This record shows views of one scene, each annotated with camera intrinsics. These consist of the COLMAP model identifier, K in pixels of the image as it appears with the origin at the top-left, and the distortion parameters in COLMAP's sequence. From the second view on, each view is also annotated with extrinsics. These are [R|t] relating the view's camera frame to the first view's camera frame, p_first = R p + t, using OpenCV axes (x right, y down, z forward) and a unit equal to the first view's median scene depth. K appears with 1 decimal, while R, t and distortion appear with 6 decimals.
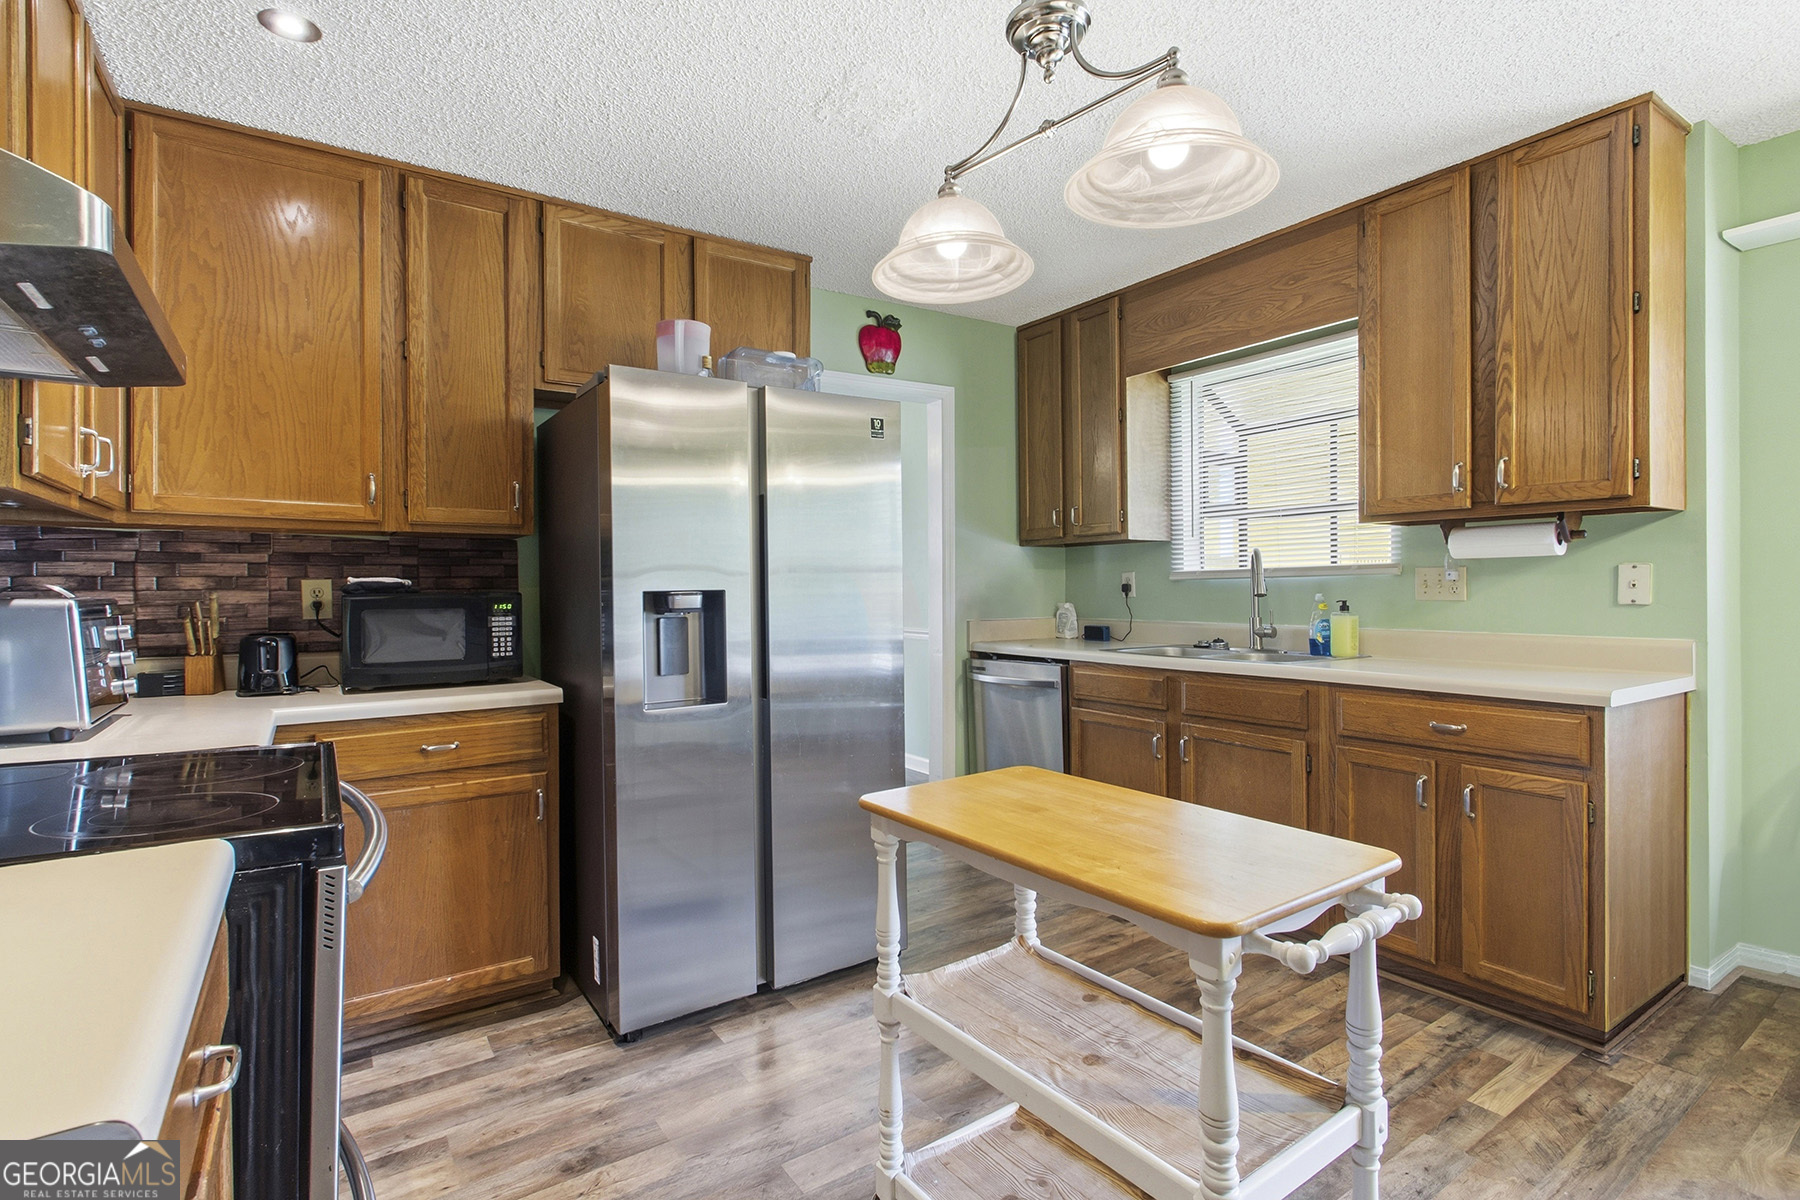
lens RADIAL K [[873.2, 0, 876.0], [0, 873.2, 595.2], [0, 0, 1]] dist [0.000528, -0.001078]
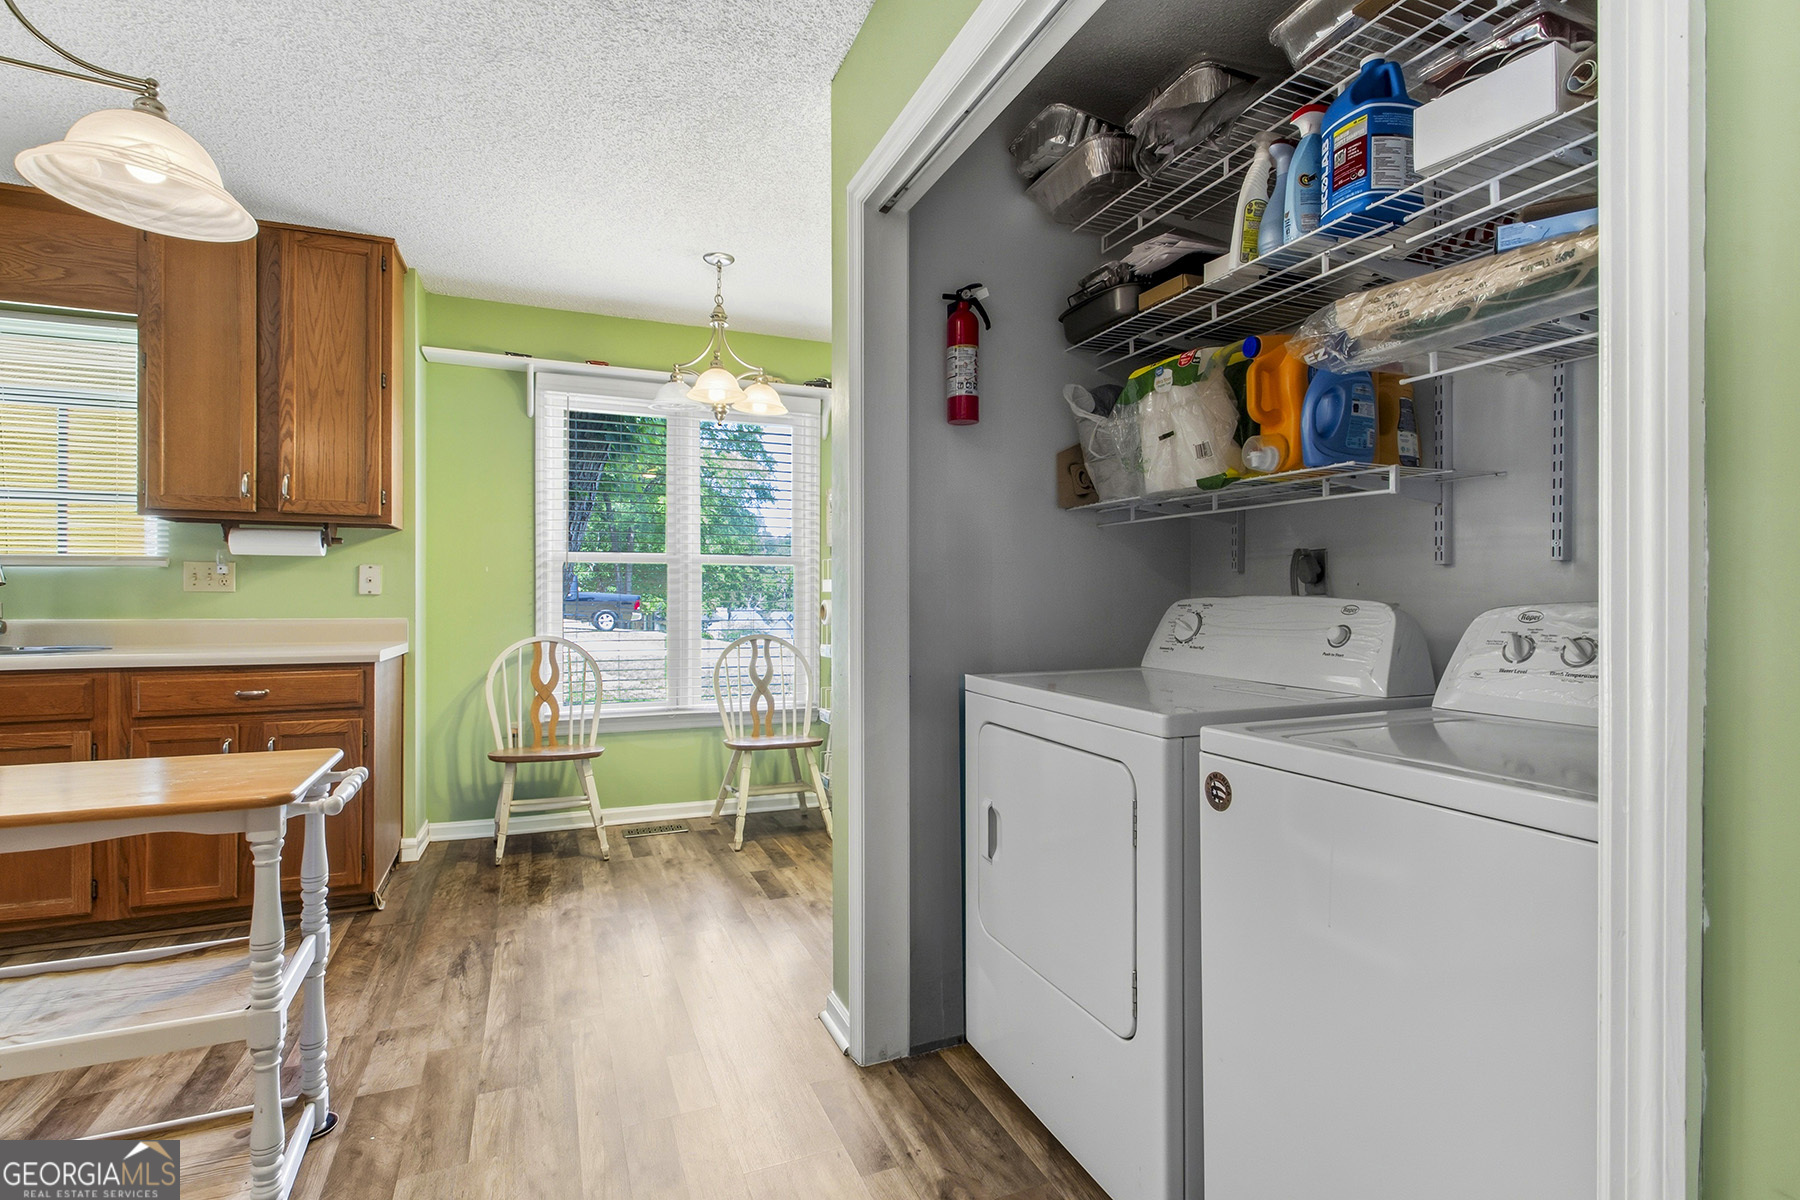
lens RADIAL K [[873.2, 0, 876.0], [0, 873.2, 595.2], [0, 0, 1]] dist [0.000528, -0.001078]
pose [[0.221406, 0.015340, 0.975061, -0.303852], [-0.000485, 0.999878, -0.015620, 0.033079], [-0.975182, 0.002985, 0.221386, -0.090724]]
